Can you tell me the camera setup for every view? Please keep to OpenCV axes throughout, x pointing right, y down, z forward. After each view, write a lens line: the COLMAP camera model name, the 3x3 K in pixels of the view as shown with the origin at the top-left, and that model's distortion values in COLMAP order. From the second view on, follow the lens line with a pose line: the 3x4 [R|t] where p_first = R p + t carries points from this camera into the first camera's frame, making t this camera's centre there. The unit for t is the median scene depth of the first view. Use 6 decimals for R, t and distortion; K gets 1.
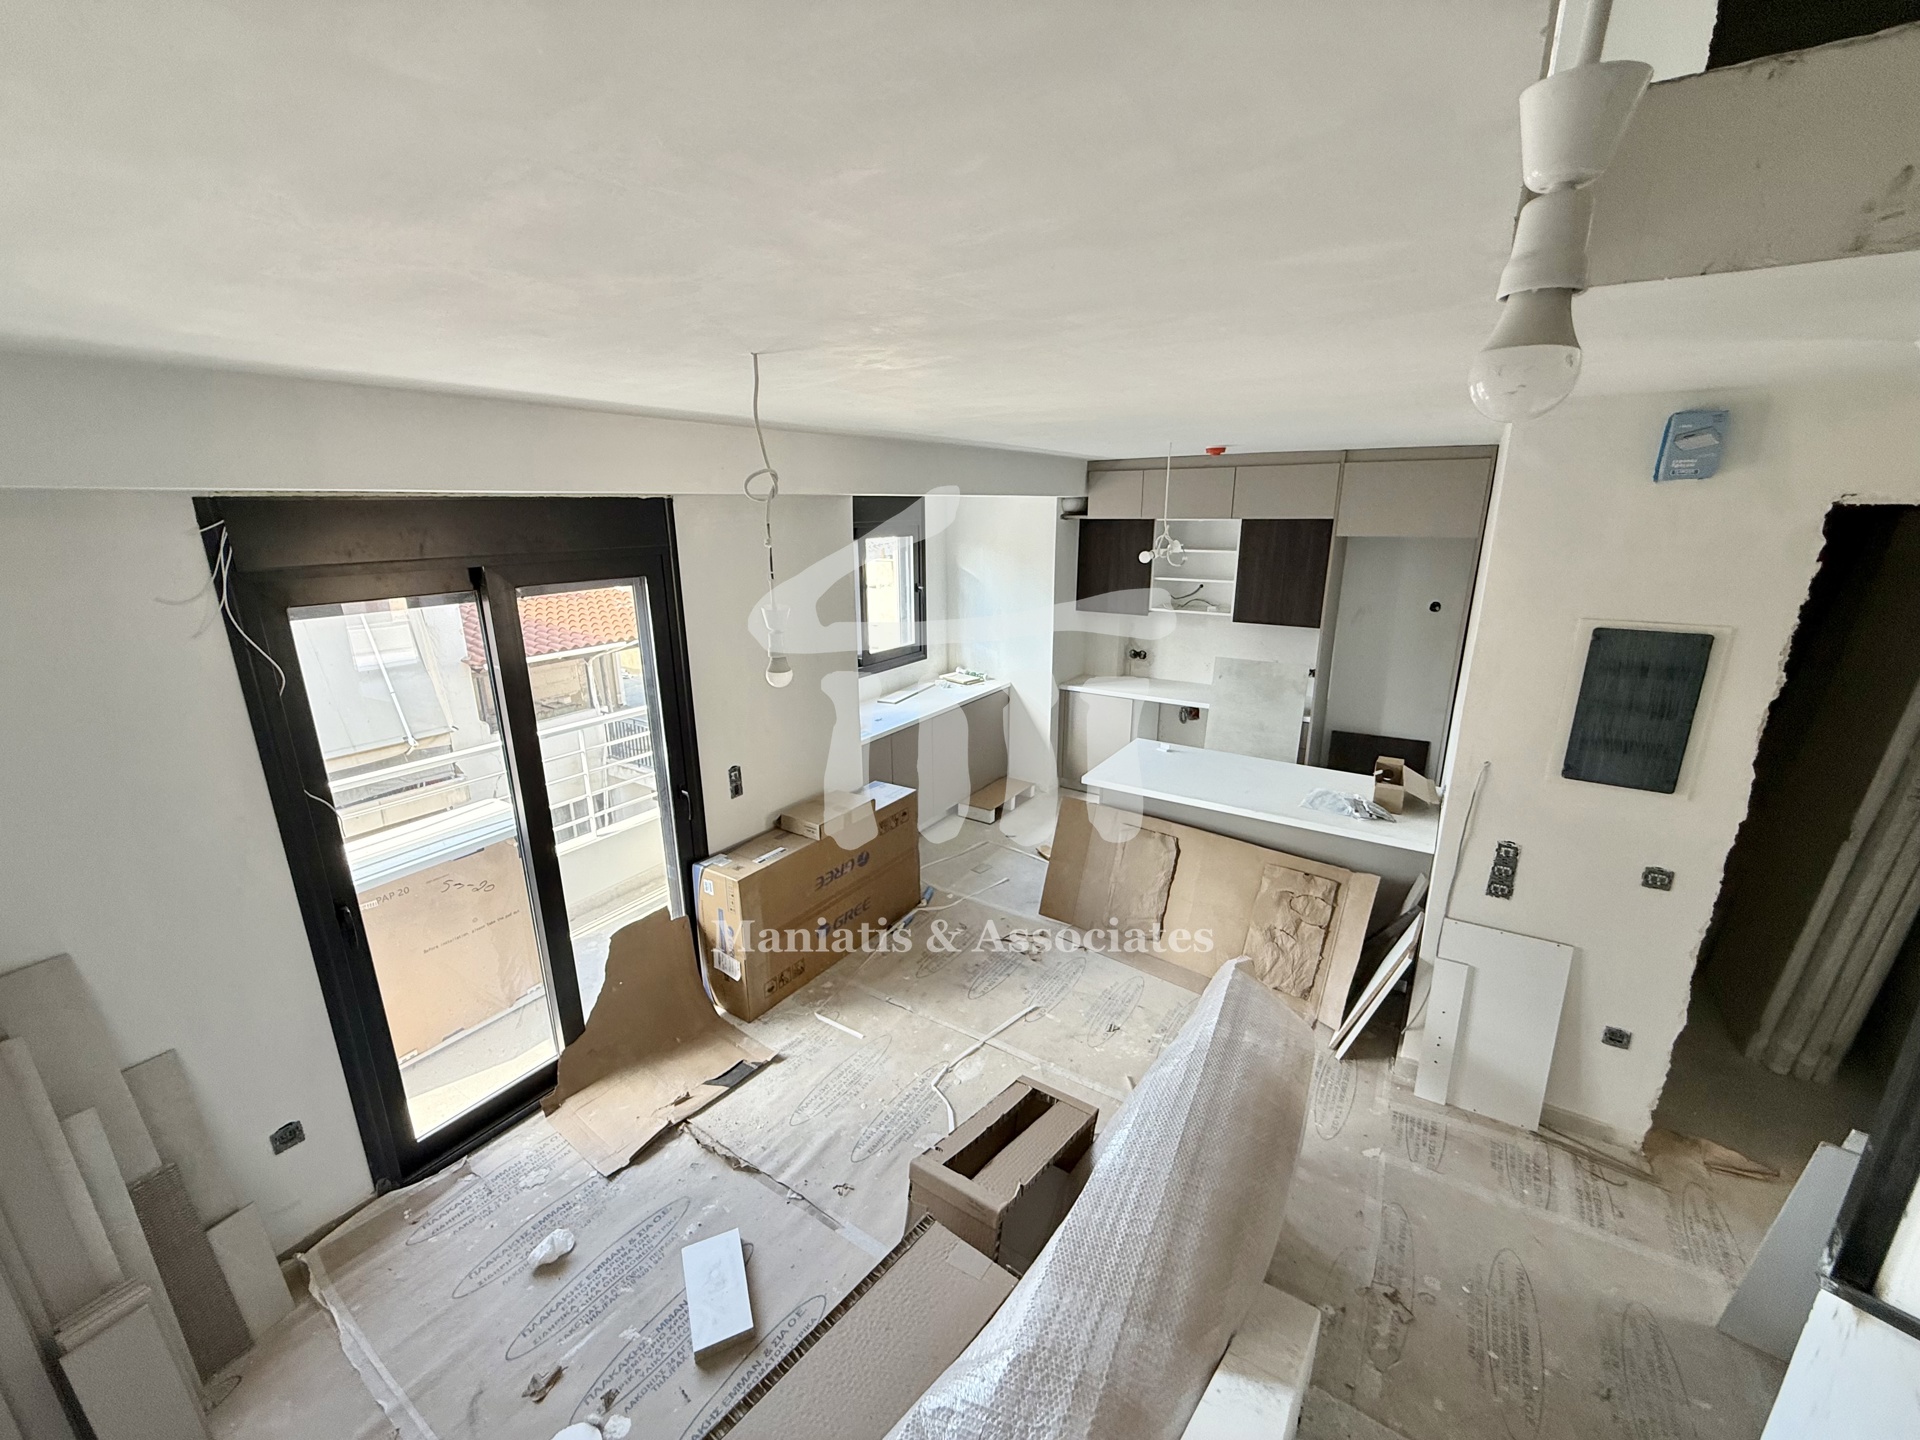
lens RADIAL K [[770.4, 0, 955.8], [0, 770.4, 719.3], [0, 0, 1]] dist [0.000471, 0.000495]
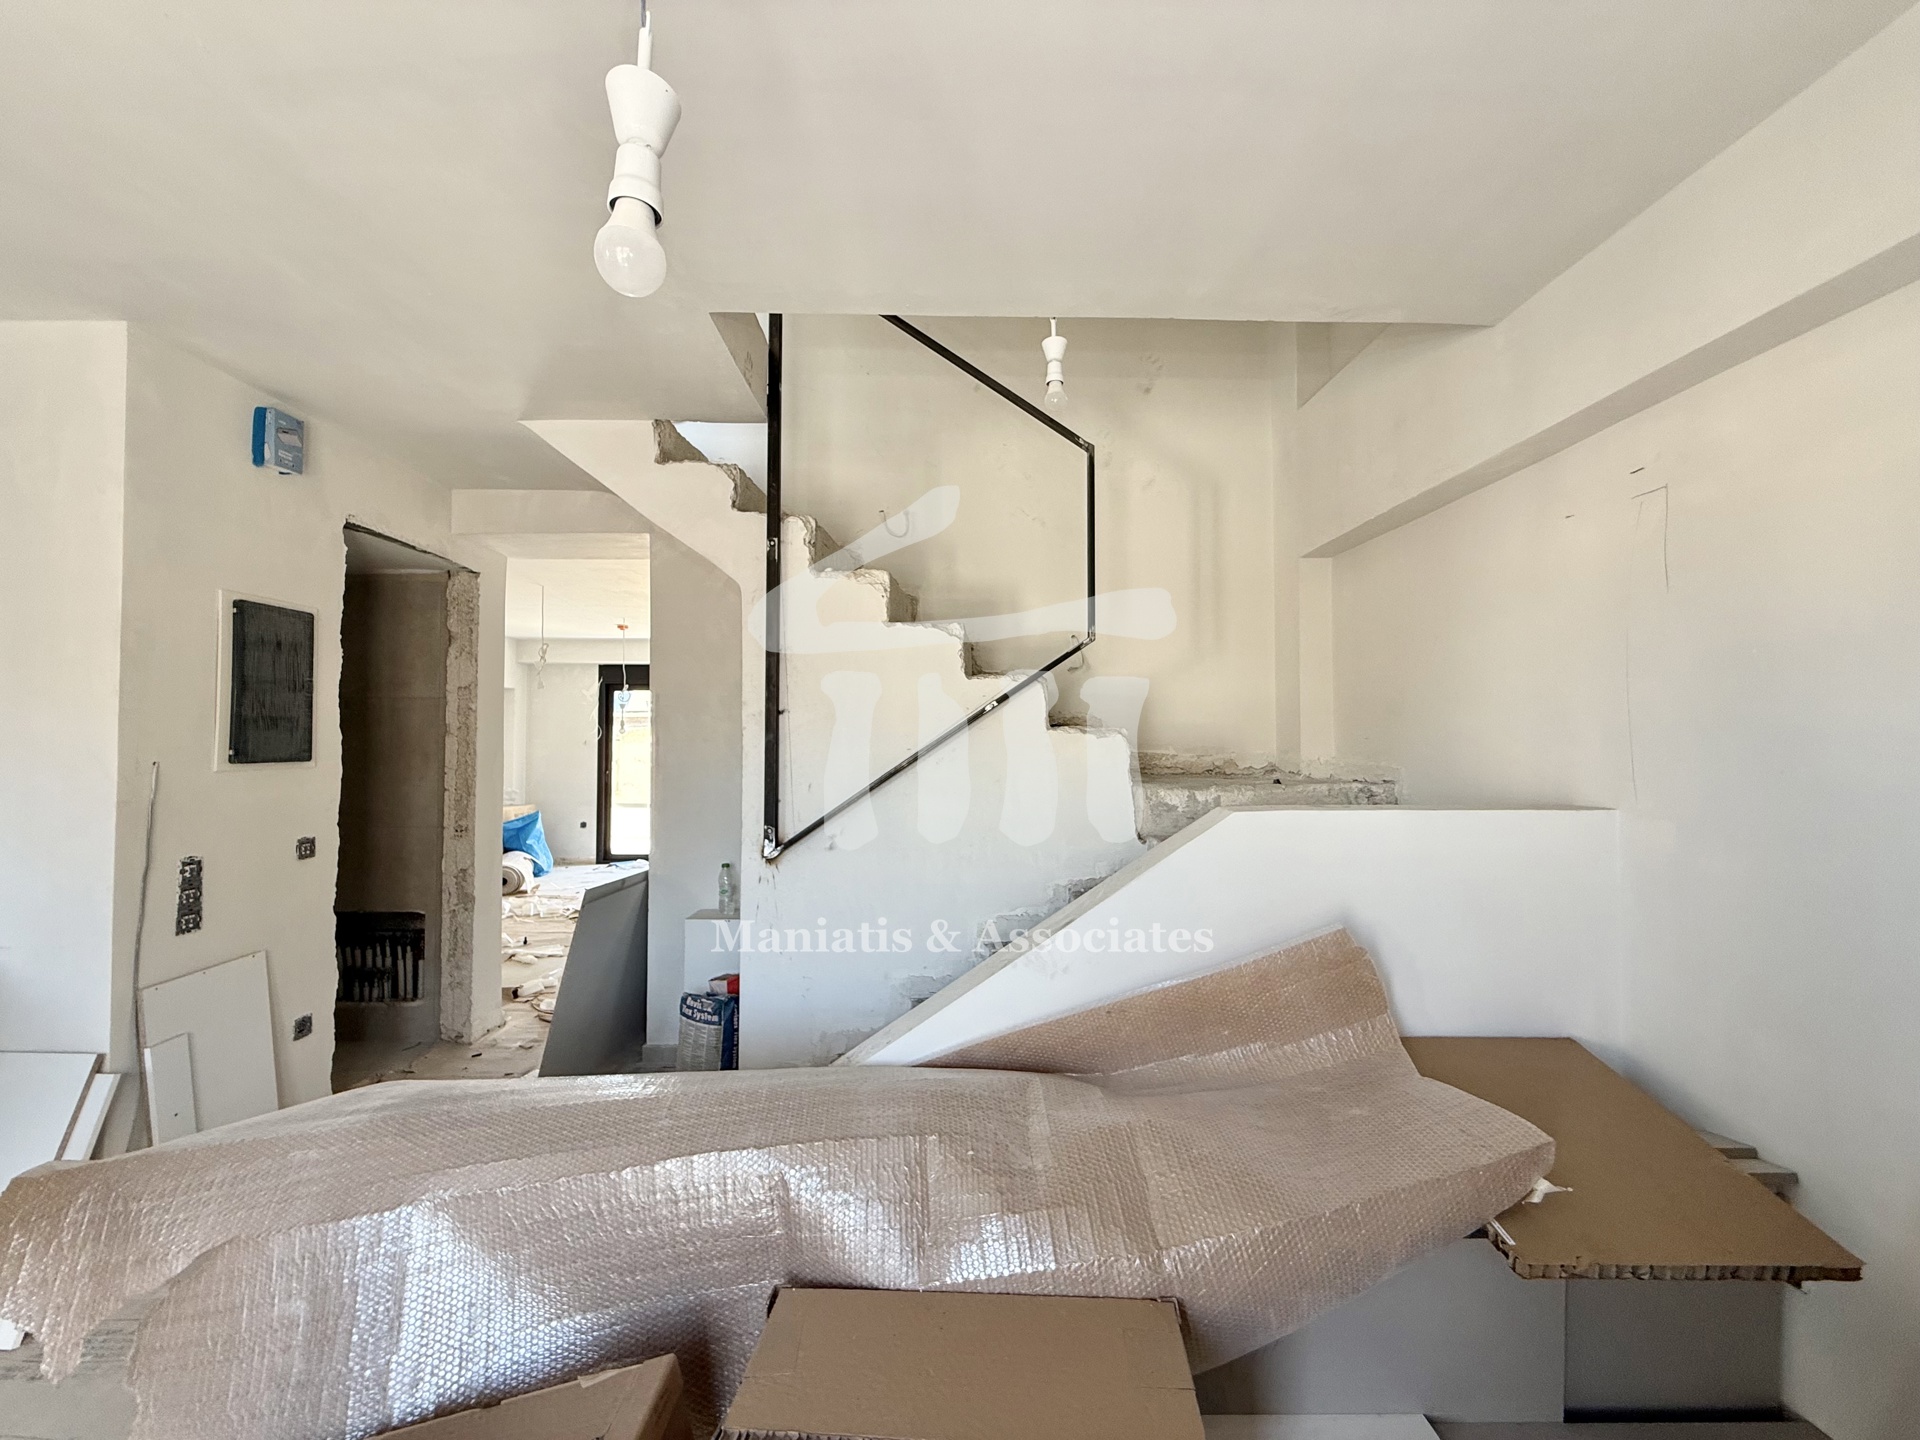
lens RADIAL K [[770.4, 0, 945.2], [0, 770.4, 722.4], [0, 0, 1]] dist [0.000471, 0.000495]
pose [[-0.549121, 0.023309, 0.835418, -0.422182], [0.224171, 0.967088, 0.120365, 0.103040], [-0.805117, 0.253371, -0.536273, 0.770391]]
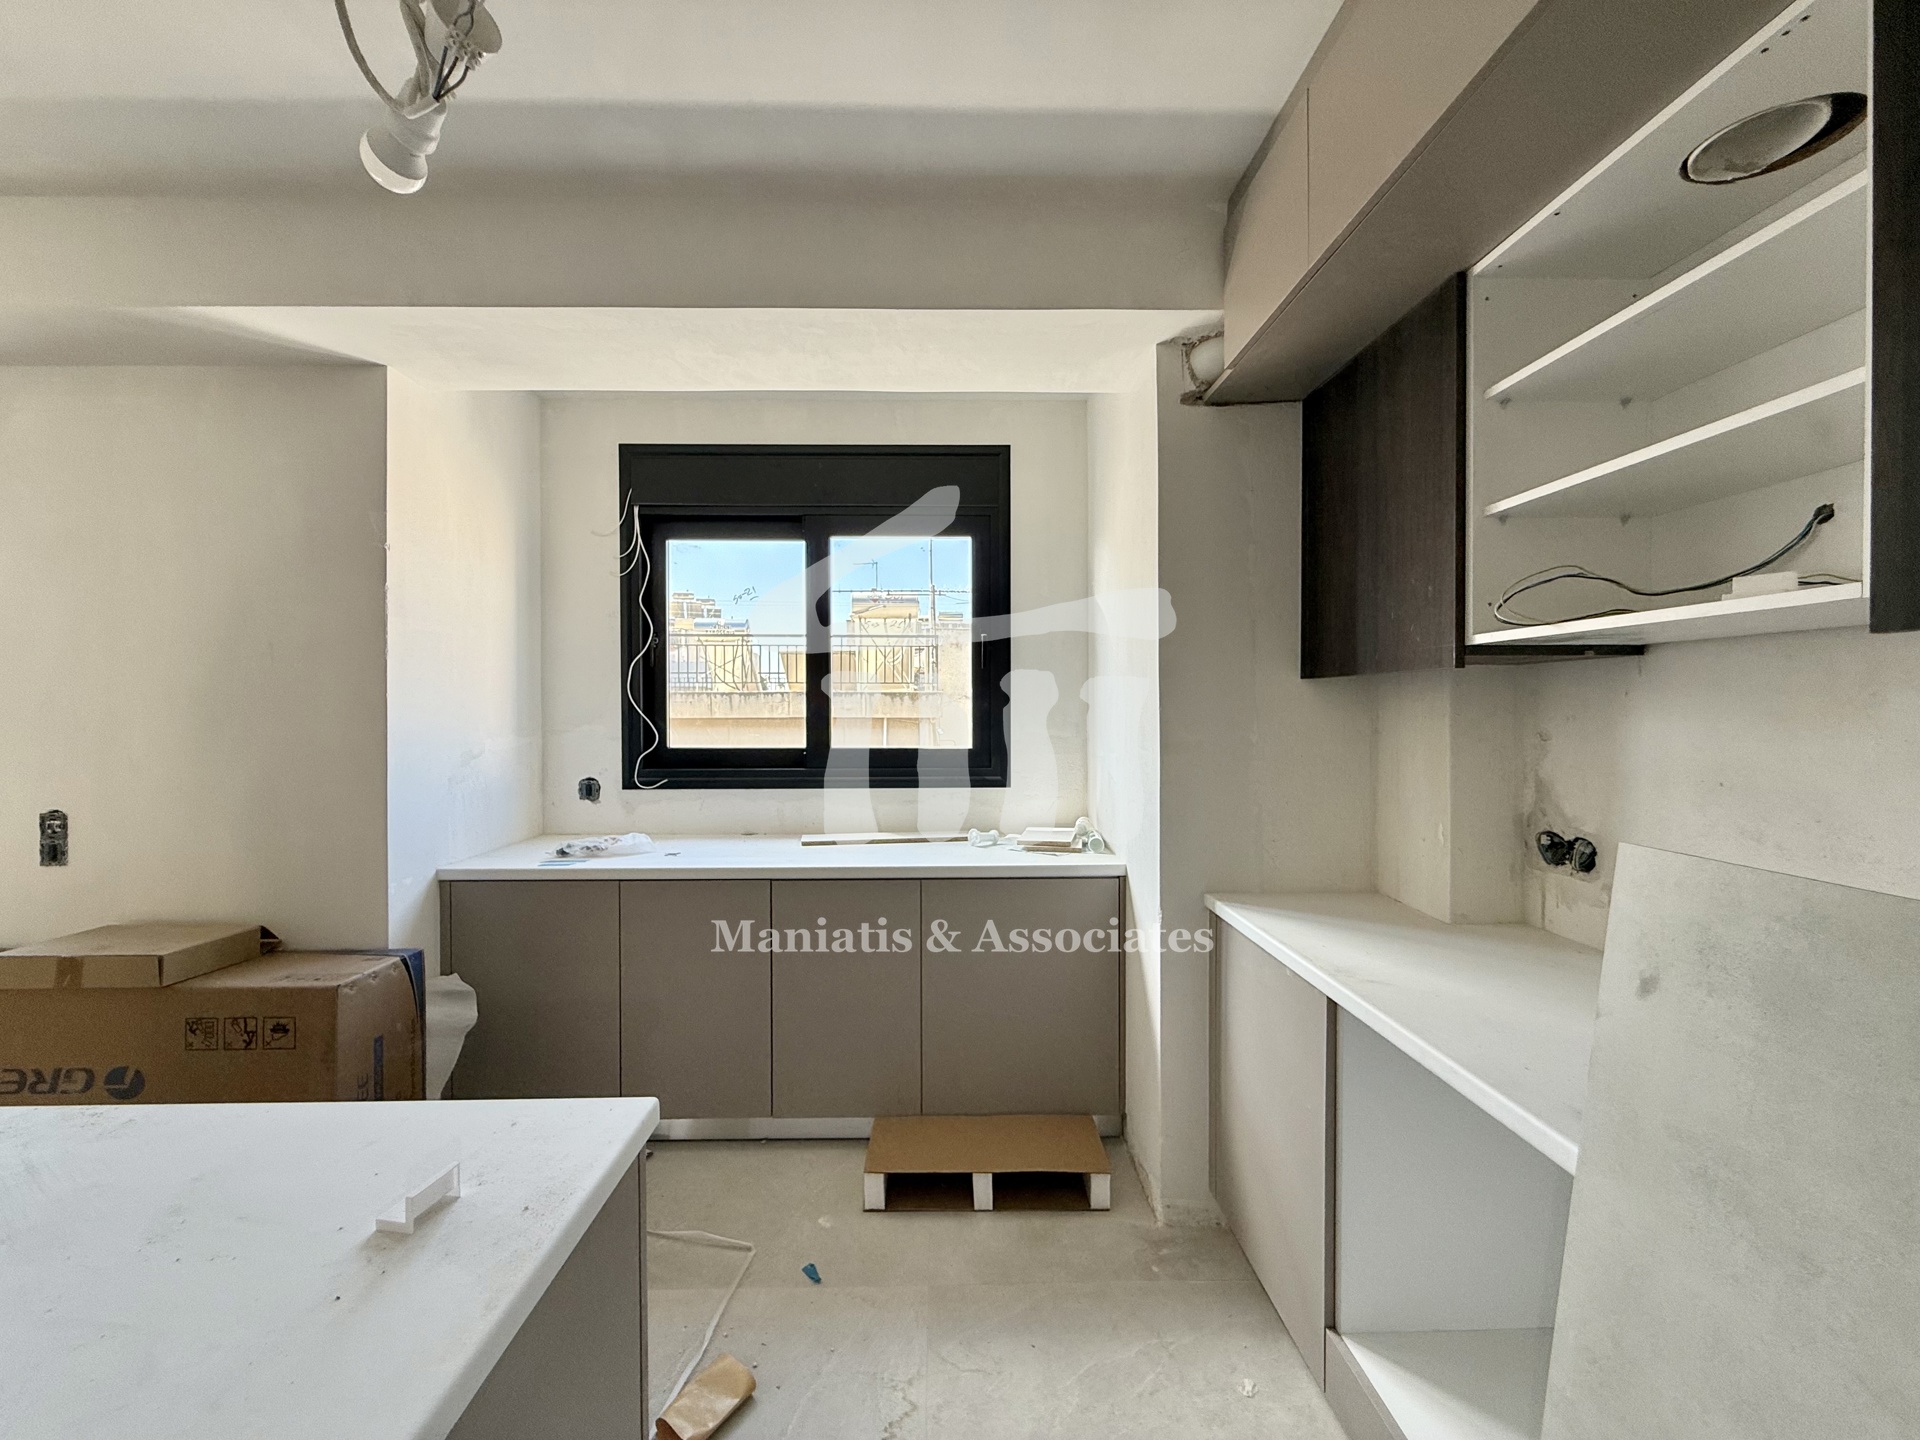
lens RADIAL K [[770.4, 0, 953.9], [0, 770.4, 714.4], [0, 0, 1]] dist [0.000471, 0.000495]
pose [[0.561379, 0.012966, -0.827457, 0.773791], [-0.224800, 0.964669, -0.137397, -0.109749], [0.796441, 0.263144, 0.544460, 1.599705]]
